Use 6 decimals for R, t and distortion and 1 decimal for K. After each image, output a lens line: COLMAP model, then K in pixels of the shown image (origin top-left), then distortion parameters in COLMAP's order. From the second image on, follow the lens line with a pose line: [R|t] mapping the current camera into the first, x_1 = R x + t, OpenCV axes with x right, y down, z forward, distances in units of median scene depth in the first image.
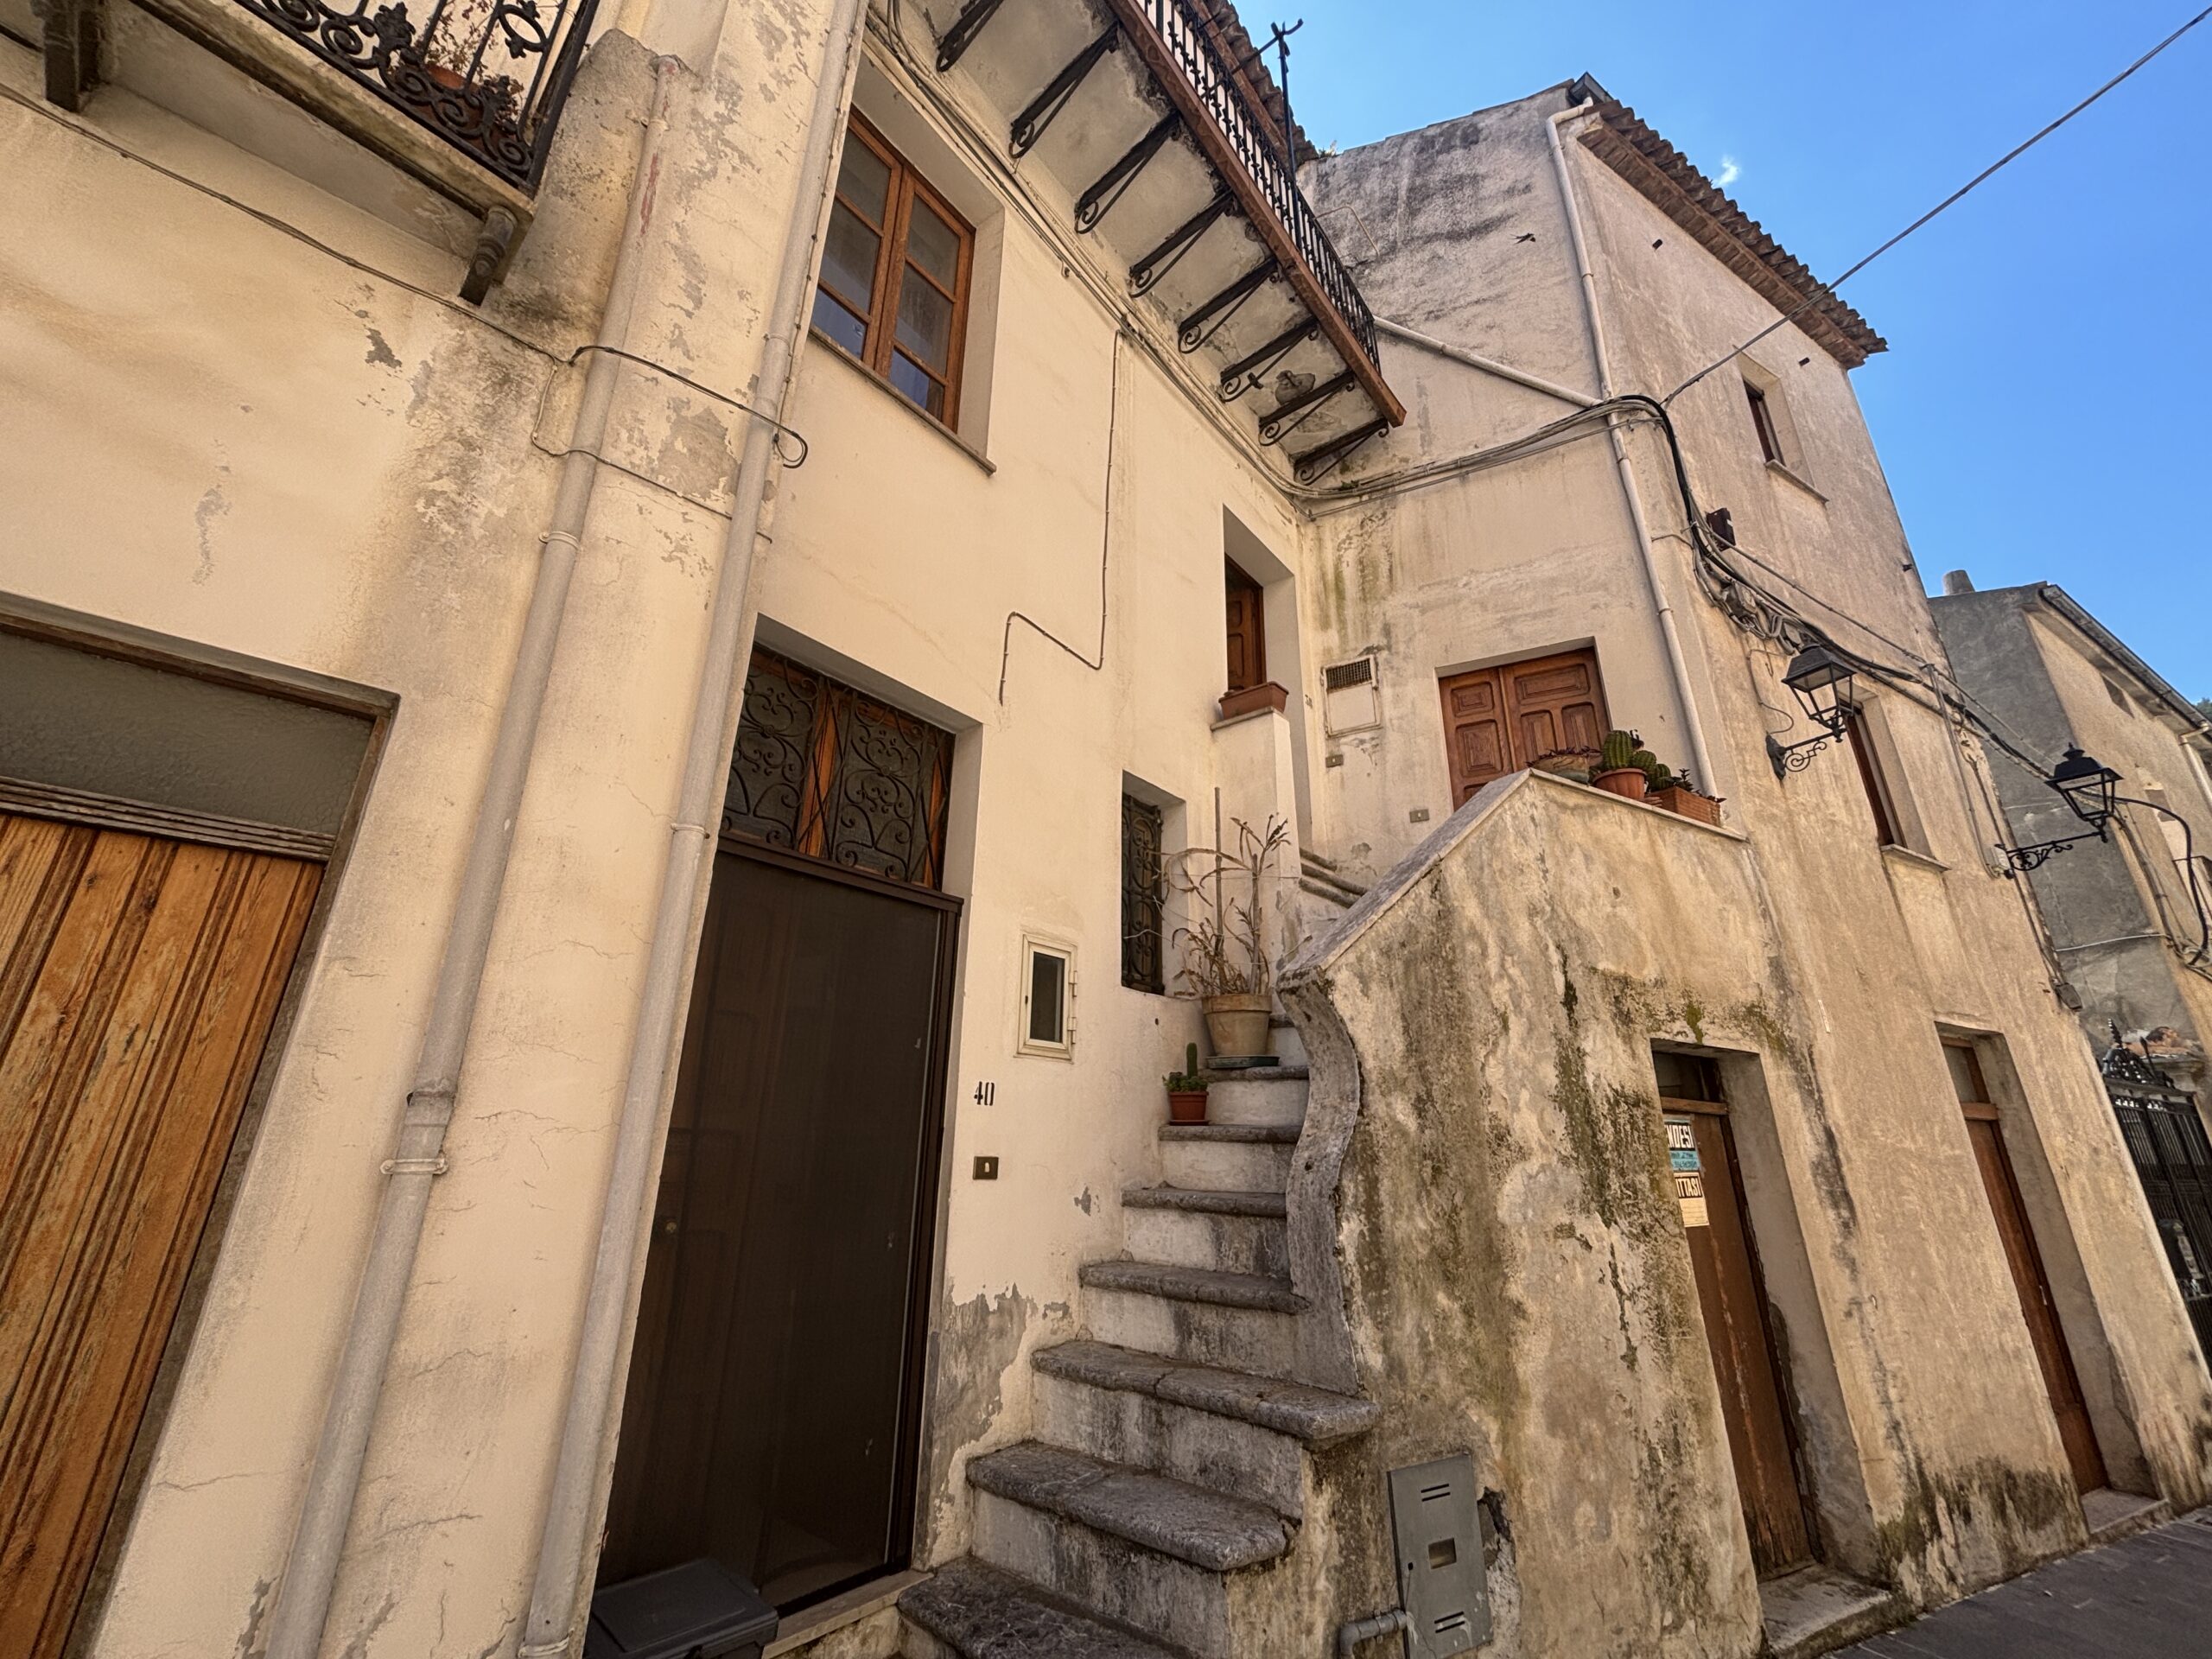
lens RADIAL K [[892.2, 0, 1108.0], [0, 892.2, 816.7], [0, 0, 1]] dist [0.000914, -0.000201]
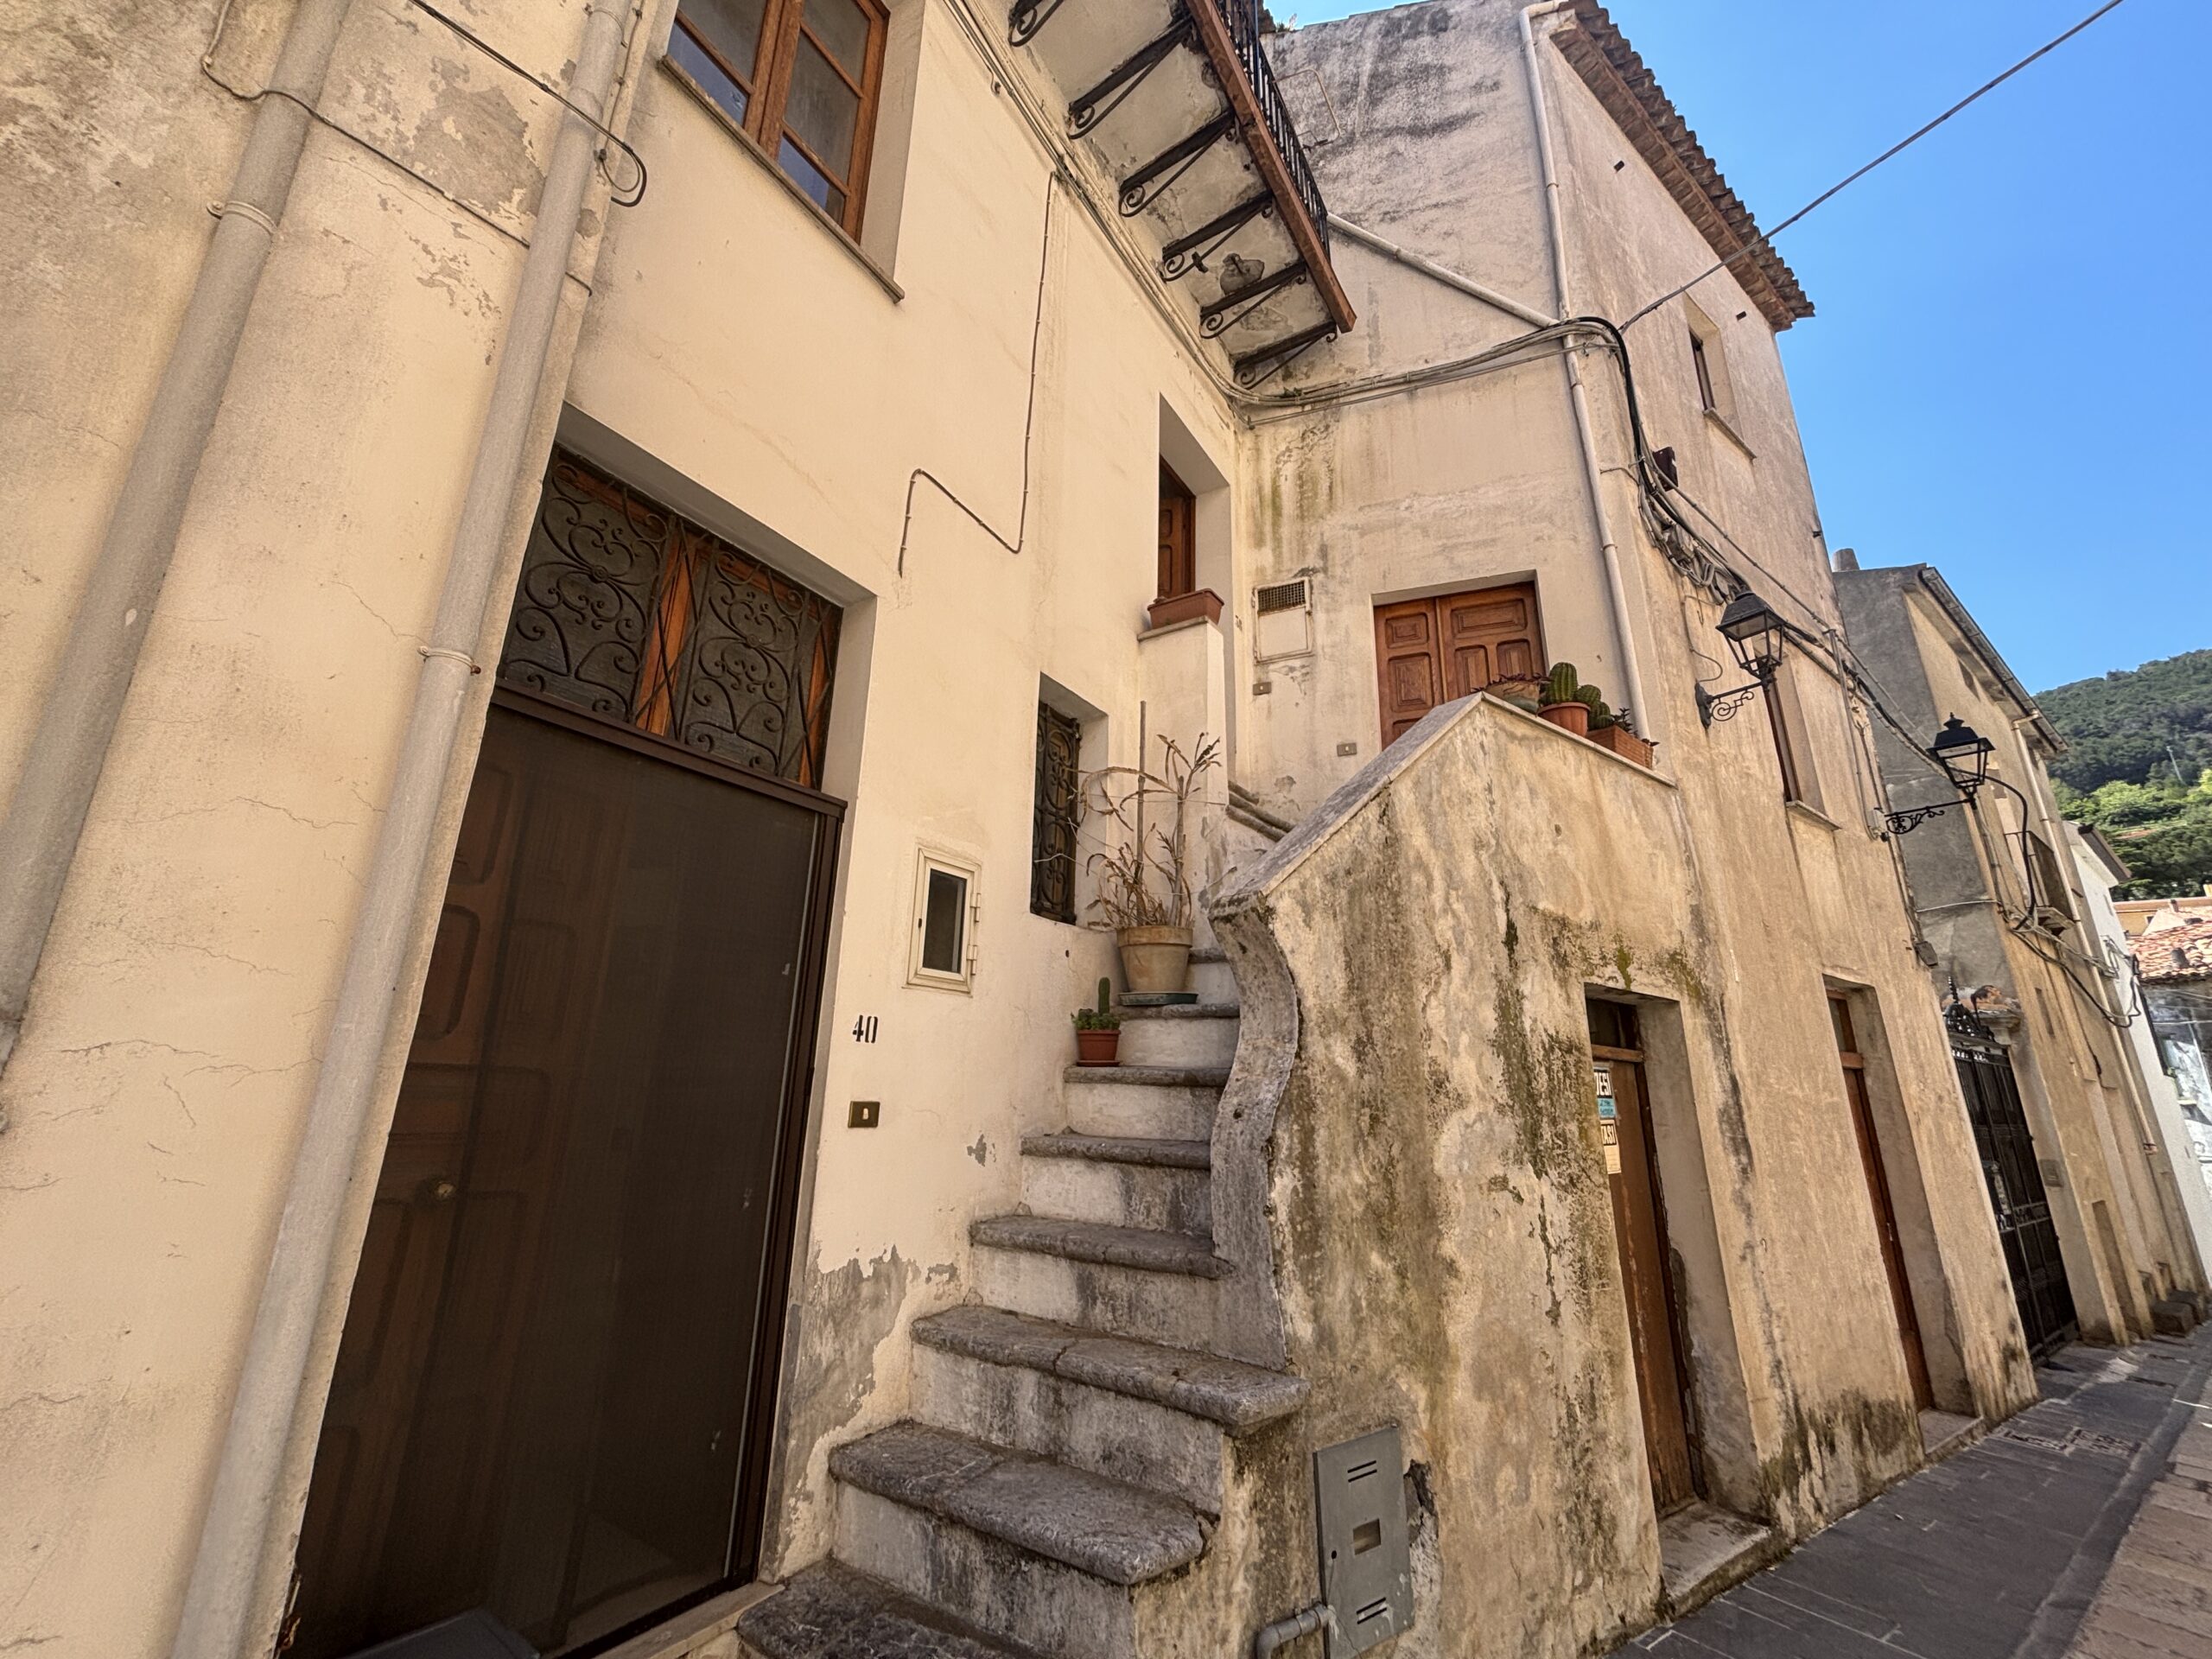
lens RADIAL K [[893.2, 0, 1105.9], [0, 893.2, 817.2], [0, 0, 1]] dist [0.000657, 0.000251]
pose [[0.993393, 0.039772, 0.107654, -0.008199], [-0.046399, 0.997133, 0.059776, 0.036358], [-0.104968, -0.064376, 0.992390, 0.110385]]
